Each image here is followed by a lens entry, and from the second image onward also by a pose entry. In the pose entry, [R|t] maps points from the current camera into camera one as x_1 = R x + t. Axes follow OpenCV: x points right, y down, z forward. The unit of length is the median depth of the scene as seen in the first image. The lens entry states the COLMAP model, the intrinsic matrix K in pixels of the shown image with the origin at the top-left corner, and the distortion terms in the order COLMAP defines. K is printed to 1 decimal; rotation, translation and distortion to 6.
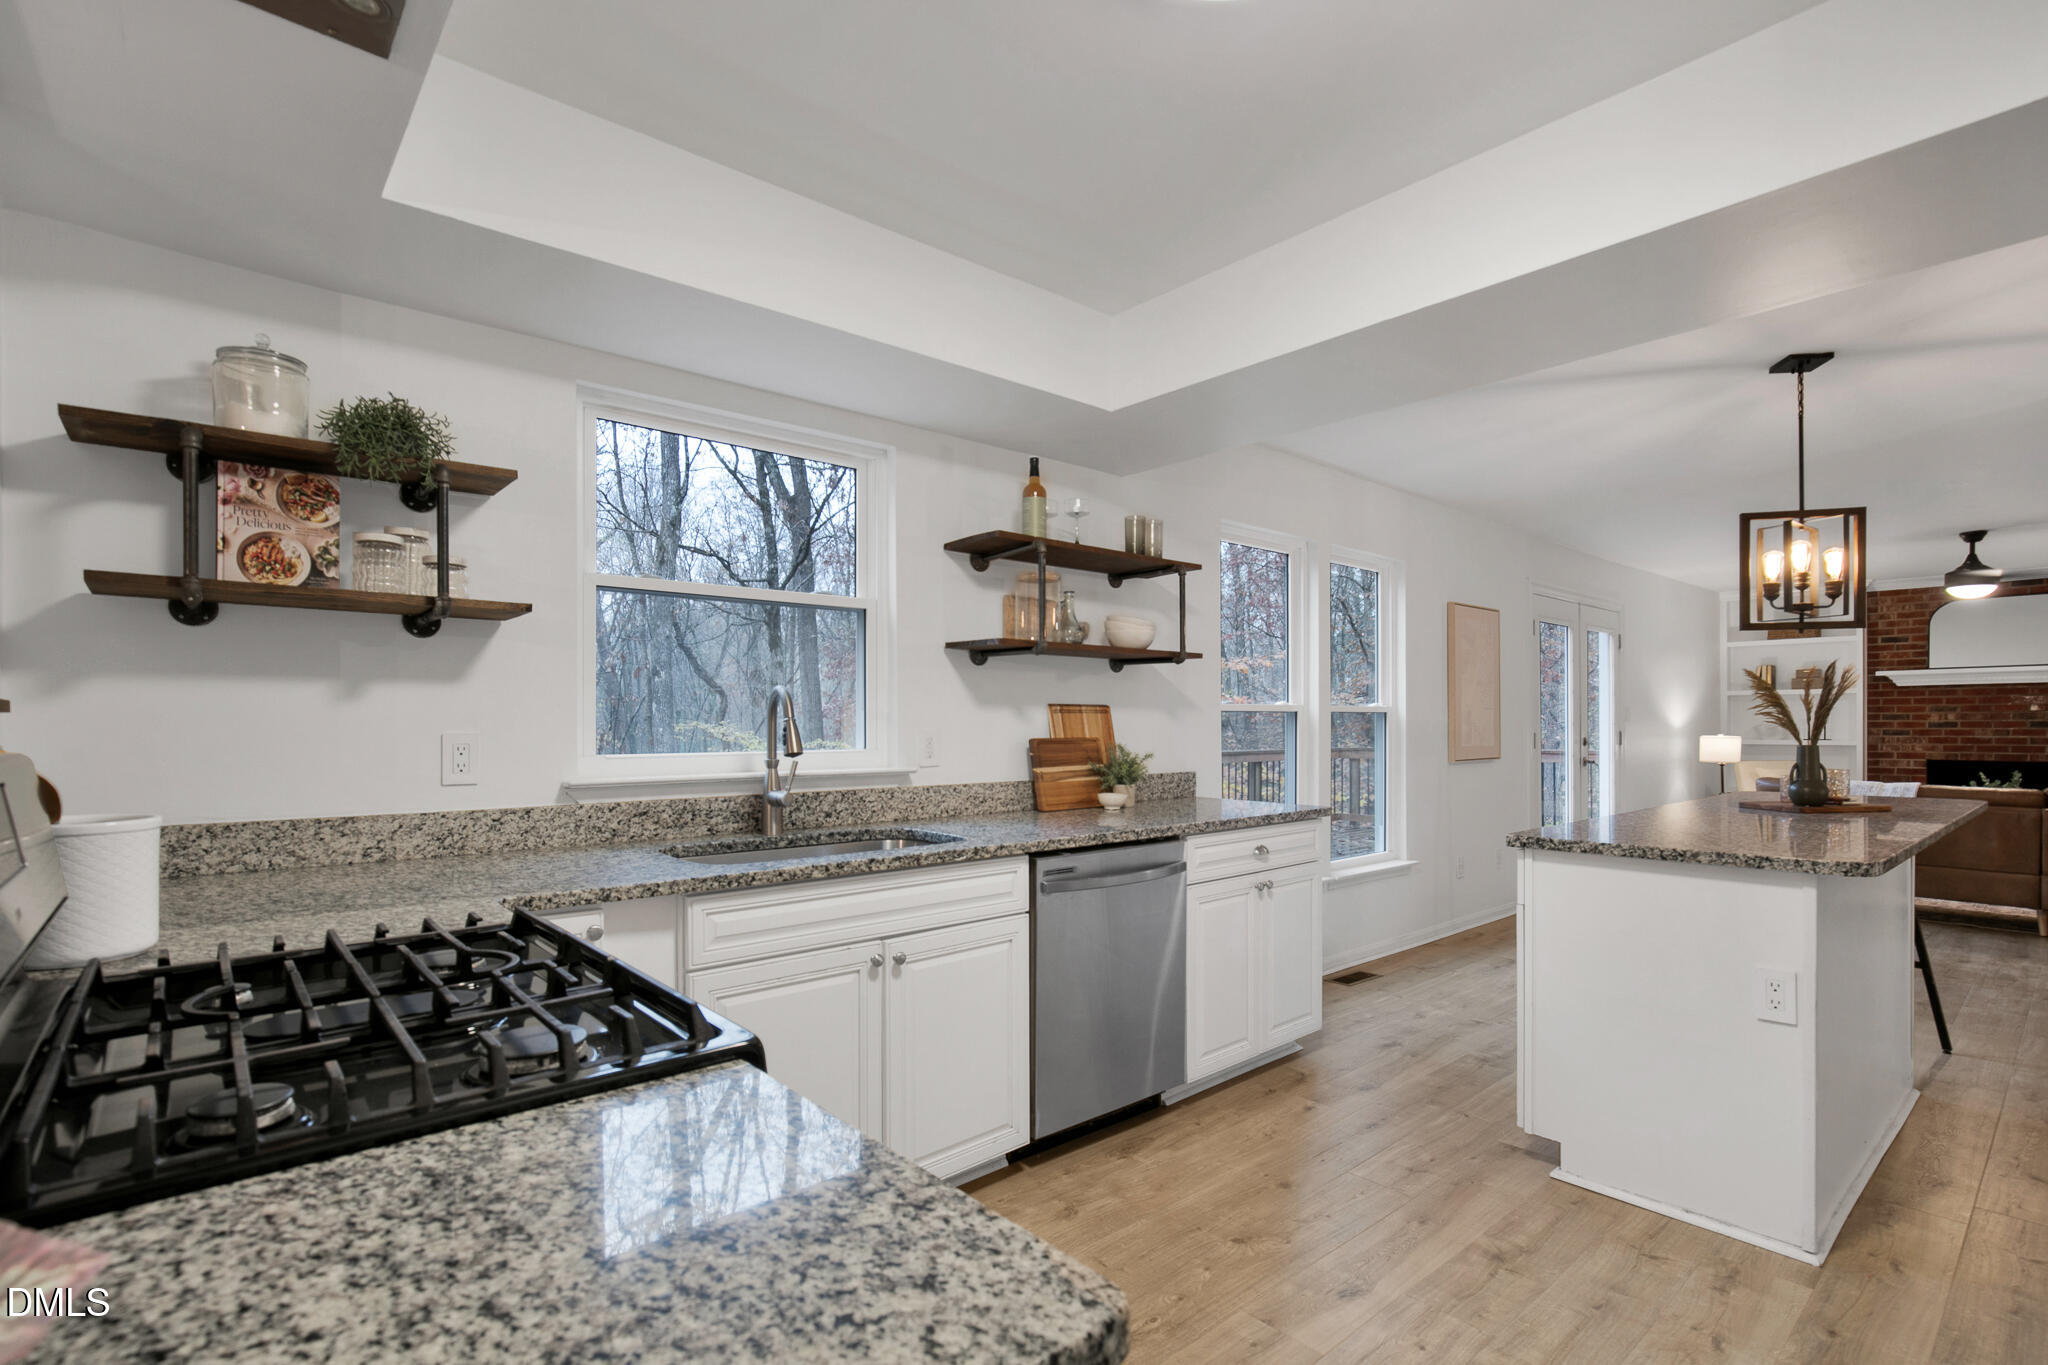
lens RADIAL K [[962.8, 0, 1025.4], [0, 962.8, 698.1], [0, 0, 1]] dist [-0.004361, 0.002459]
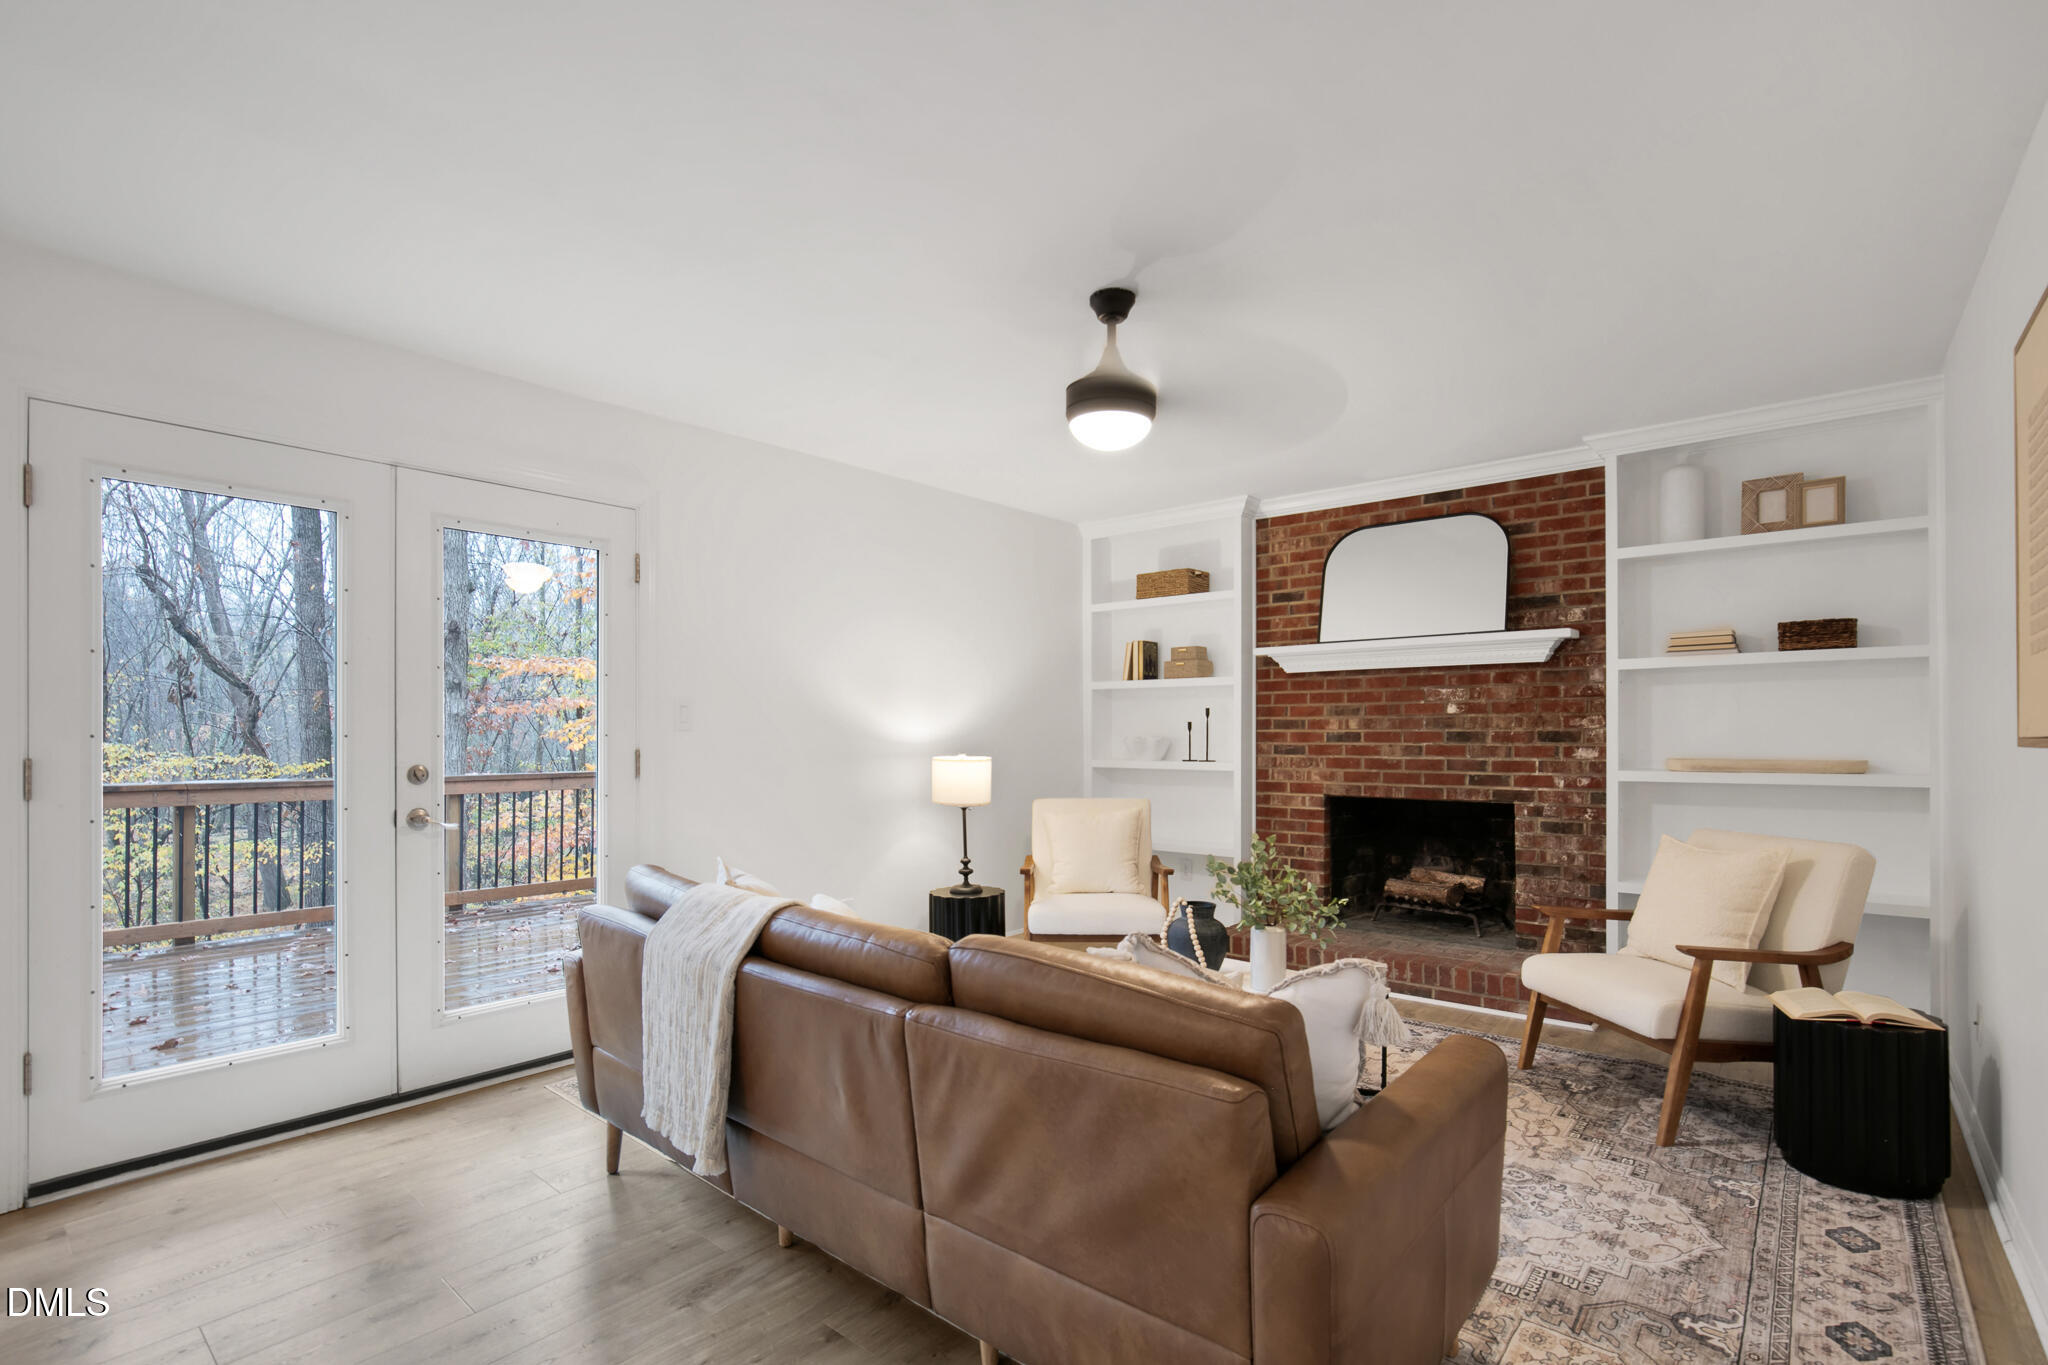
lens RADIAL K [[962.8, 0, 1023.9], [0, 962.8, 700.4], [0, 0, 1]] dist [-0.004361, 0.002459]
pose [[0.987868, 0.004020, 0.155245, 0.657970], [-0.003462, 0.999987, -0.003865, 0.007624], [-0.155259, 0.003280, 0.987868, 0.432814]]
